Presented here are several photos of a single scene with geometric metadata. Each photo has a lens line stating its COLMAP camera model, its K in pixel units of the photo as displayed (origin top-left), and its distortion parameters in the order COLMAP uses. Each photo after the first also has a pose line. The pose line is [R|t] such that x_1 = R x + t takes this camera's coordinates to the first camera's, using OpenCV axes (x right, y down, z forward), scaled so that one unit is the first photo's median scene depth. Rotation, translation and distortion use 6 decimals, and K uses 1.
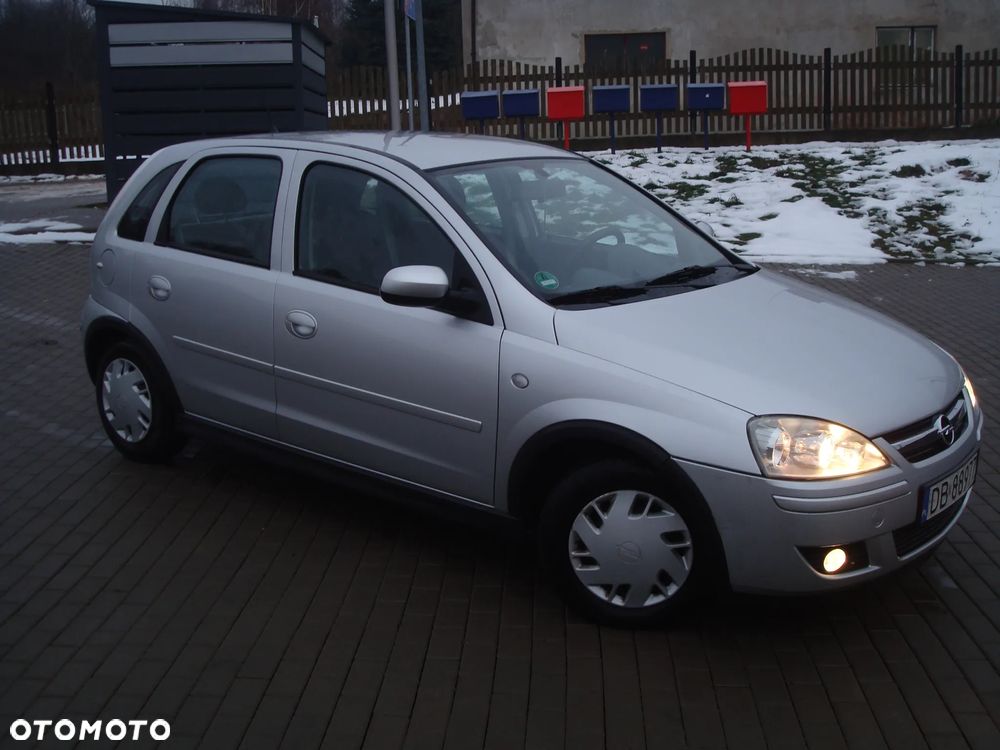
lens RADIAL K [[1164.7, 0, 526.9], [0, 1164.7, 354.9], [0, 0, 1]] dist [-0.074885, 0.000000]
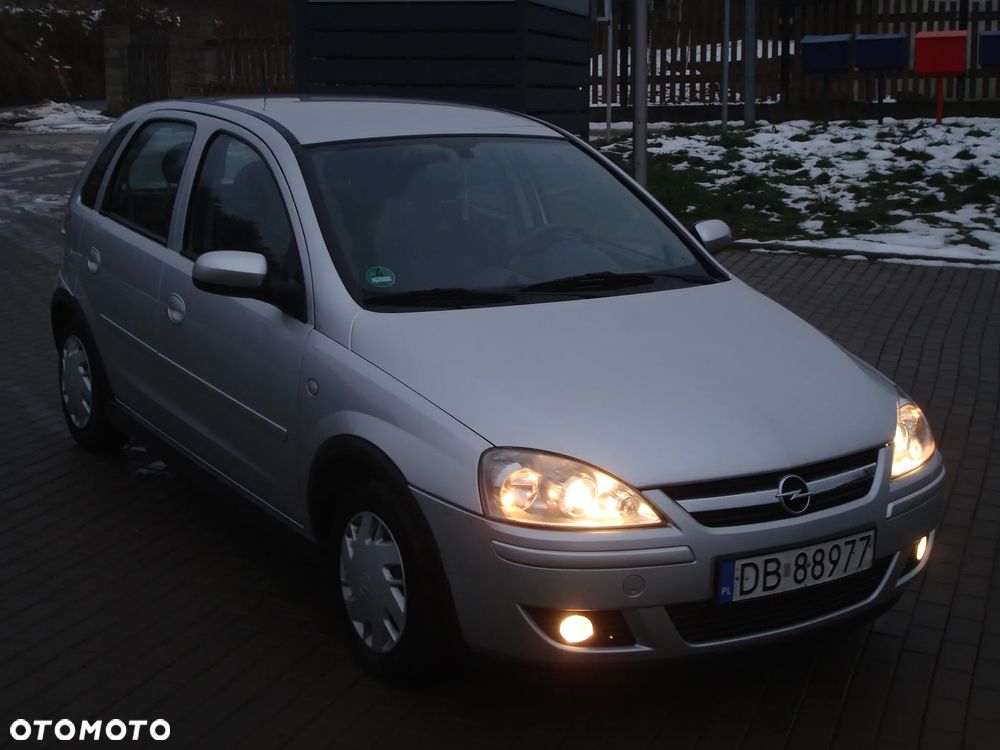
lens RADIAL K [[1512.7, 0, 493.8], [0, 1512.7, 380.2], [0, 0, 1]] dist [0.015856, 0.000000]
pose [[0.942480, 0.083362, -0.323701, 0.387411], [-0.081631, 0.996483, 0.018945, -0.012451], [0.324142, 0.008569, 0.945970, -0.040371]]
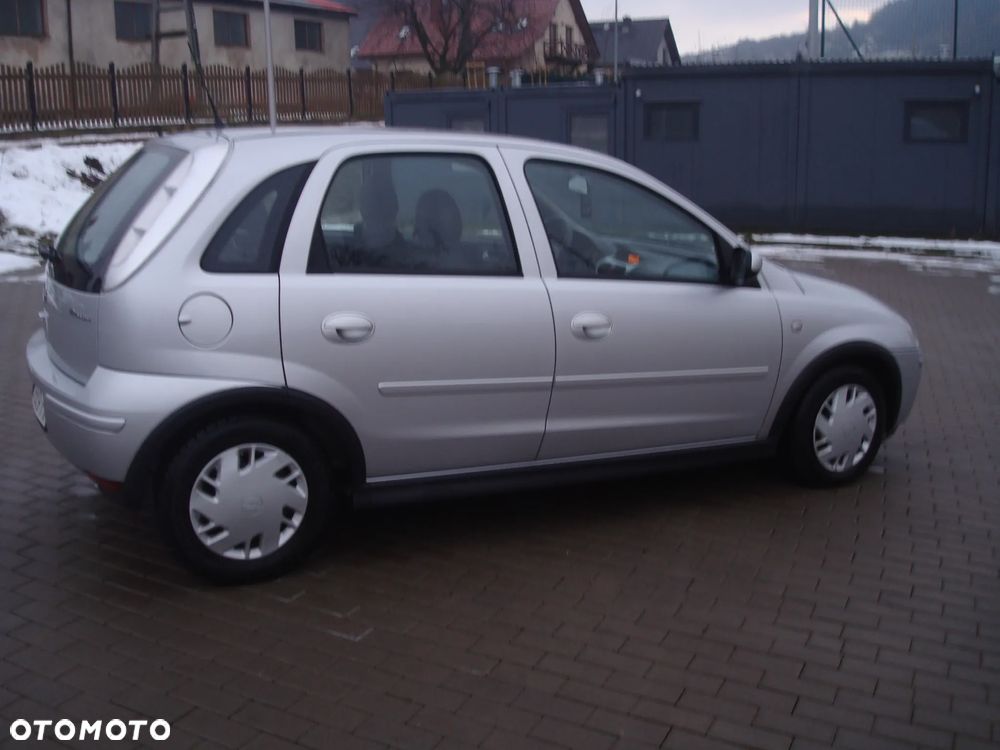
lens RADIAL K [[1039.8, 0, 479.9], [0, 1039.8, 351.7], [0, 0, 1]] dist [-0.111014, 0.000000]
pose [[0.417195, -0.177948, 0.891226, -0.902952], [0.168509, 0.978785, 0.116550, -0.109192], [-0.893058, 0.101556, 0.438330, 0.632307]]
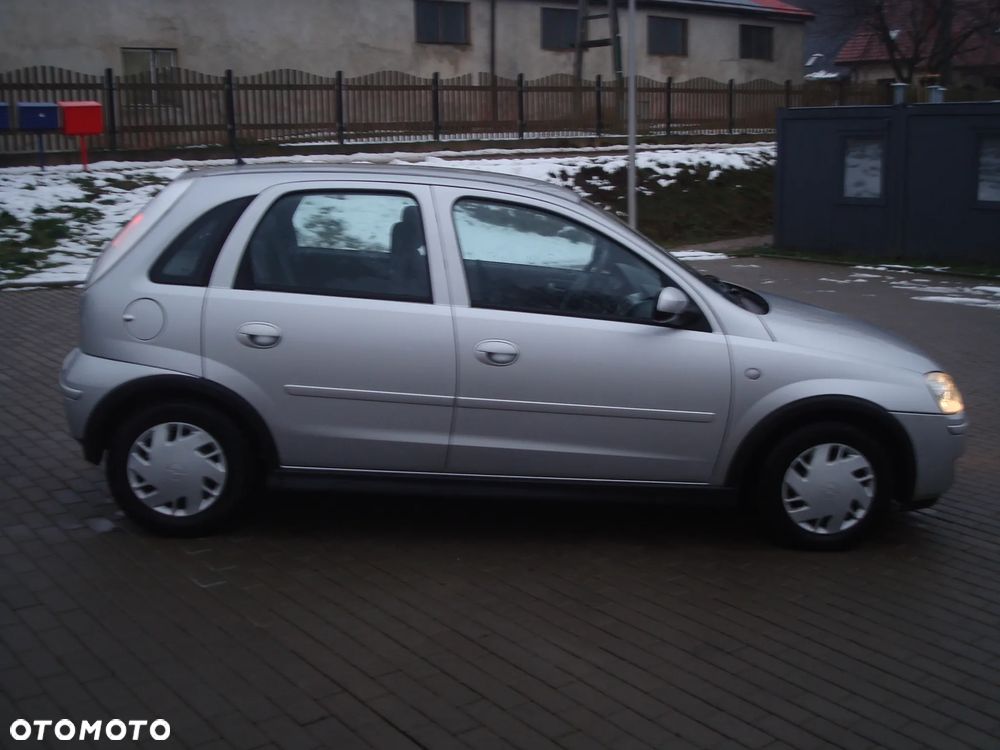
lens RADIAL K [[1164.7, 0, 502.2], [0, 1164.7, 361.1], [0, 0, 1]] dist [-0.074885, 0.000000]
pose [[0.748202, -0.104709, 0.655157, -0.786417], [0.109800, 0.993393, 0.033374, -0.047974], [-0.654323, 0.046966, 0.754756, 0.185633]]
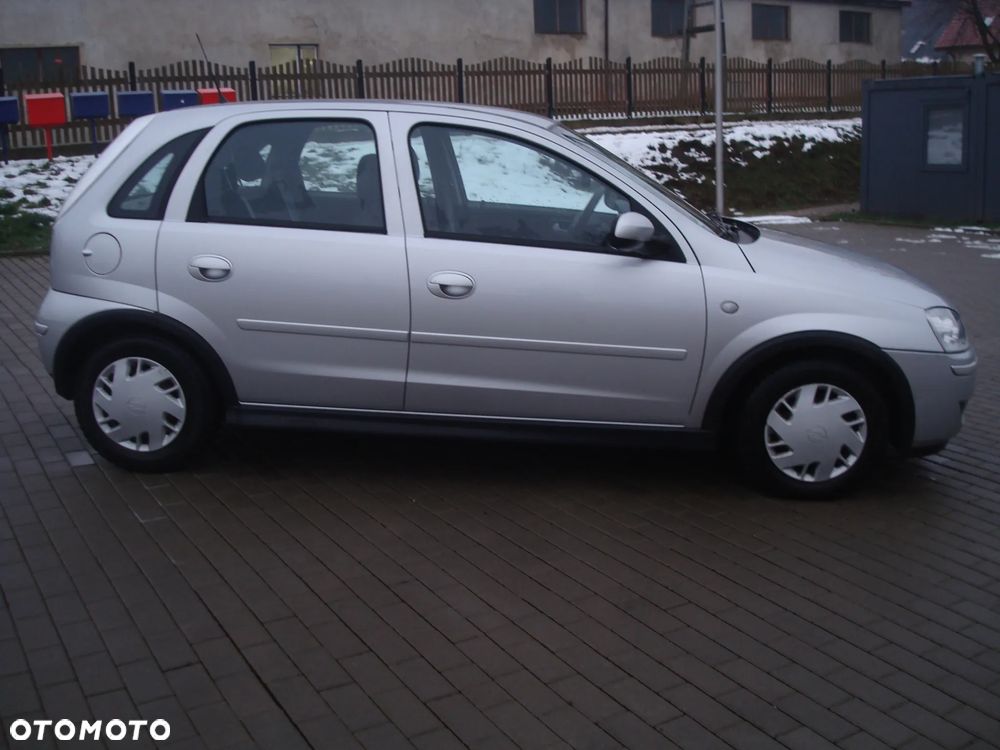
lens RADIAL K [[1039.8, 0, 503.4], [0, 1039.8, 355.5], [0, 0, 1]] dist [-0.111014, 0.000000]
pose [[0.824806, -0.120102, 0.552513, -0.586998], [0.113445, 0.992461, 0.046381, -0.002493], [-0.553918, 0.024424, 0.832213, 0.213480]]
